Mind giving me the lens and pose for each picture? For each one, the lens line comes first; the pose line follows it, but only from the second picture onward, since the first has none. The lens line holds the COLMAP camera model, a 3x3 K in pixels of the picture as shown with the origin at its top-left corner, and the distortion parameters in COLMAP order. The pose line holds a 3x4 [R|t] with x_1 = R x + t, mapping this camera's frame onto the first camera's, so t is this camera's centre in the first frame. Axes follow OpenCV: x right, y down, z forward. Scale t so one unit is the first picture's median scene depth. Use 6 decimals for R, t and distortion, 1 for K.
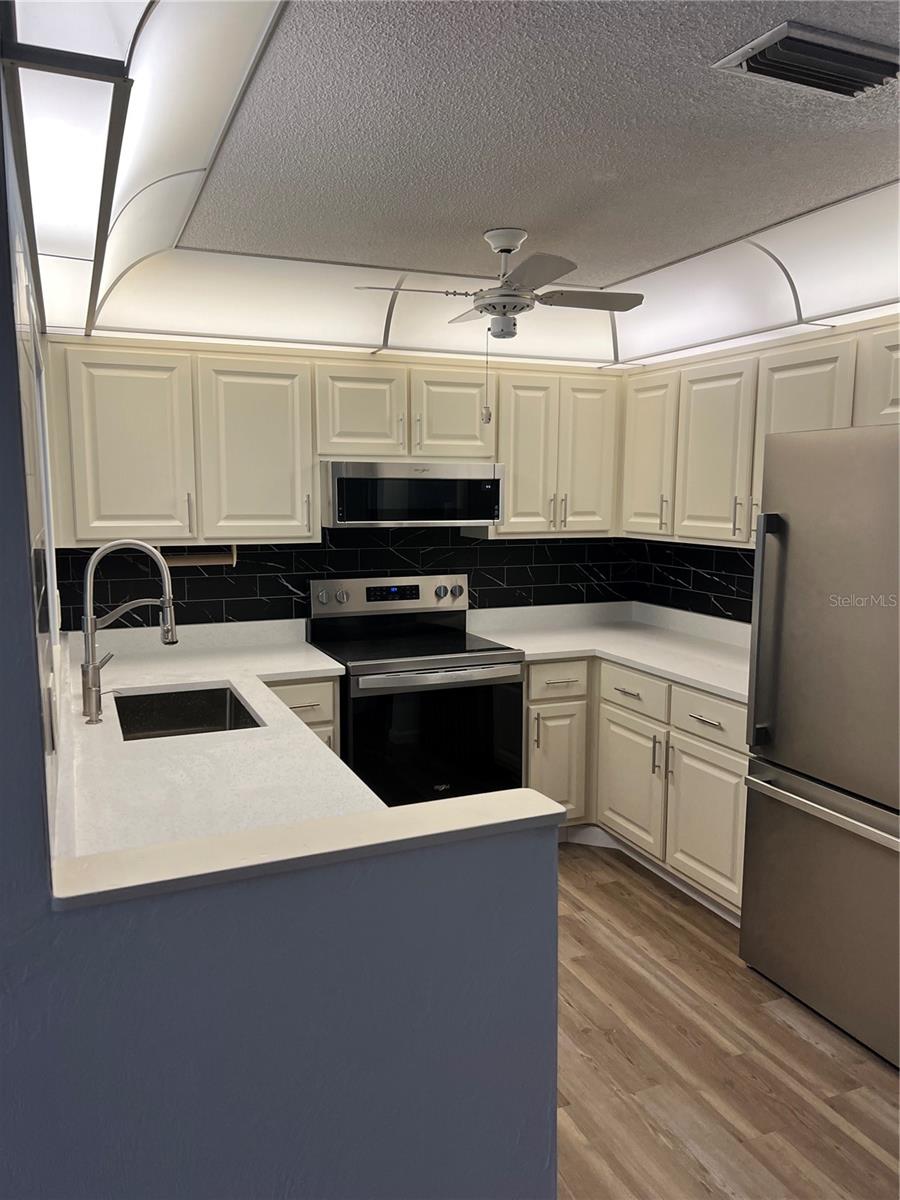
lens RADIAL K [[904.4, 0, 457.6], [0, 904.4, 605.4], [0, 0, 1]] dist [0.034669, -0.034631]
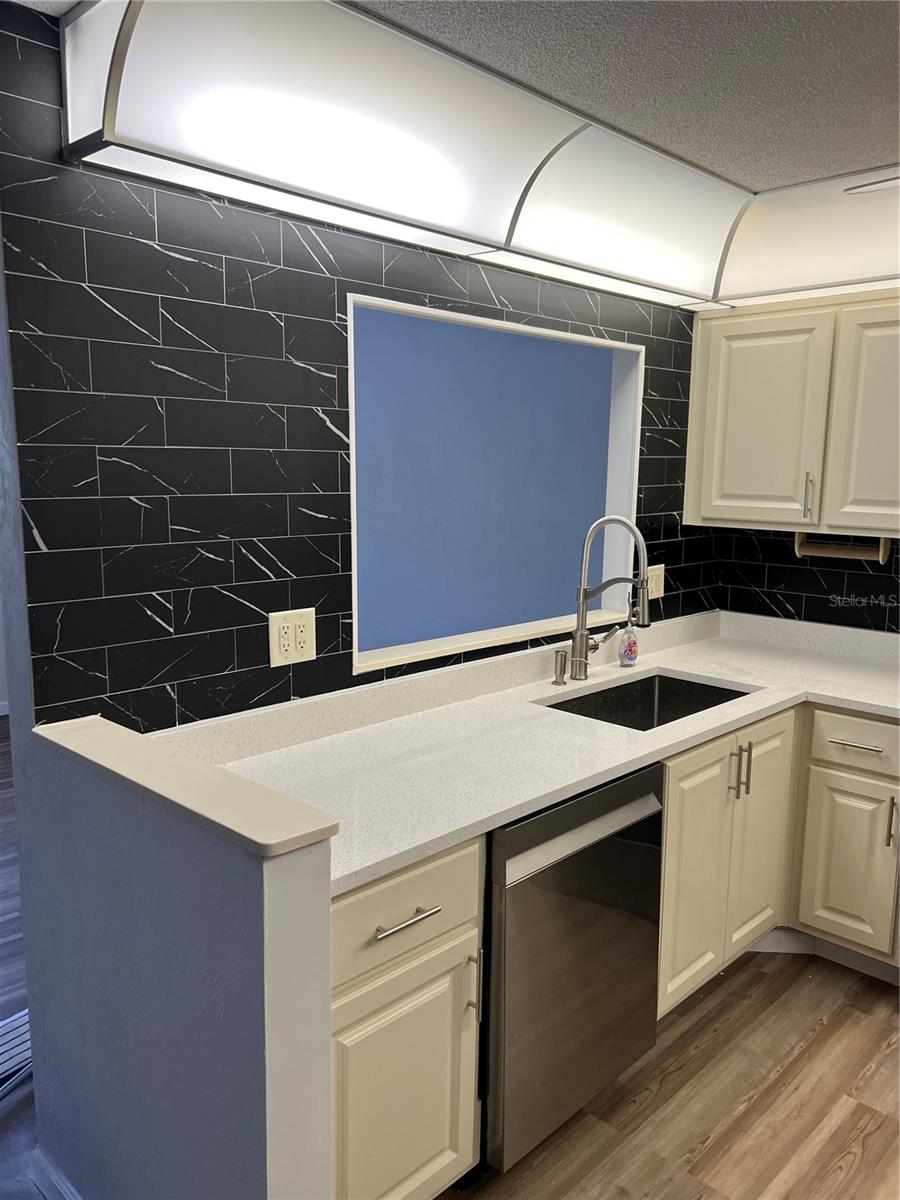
lens RADIAL K [[904.4, 0, 448.4], [0, 904.4, 606.6], [0, 0, 1]] dist [0.034669, -0.034631]
pose [[0.374482, 0.148006, -0.915346, 0.347367], [-0.134391, 0.985418, 0.104356, -0.036582], [0.917443, 0.083935, 0.388912, 0.316630]]
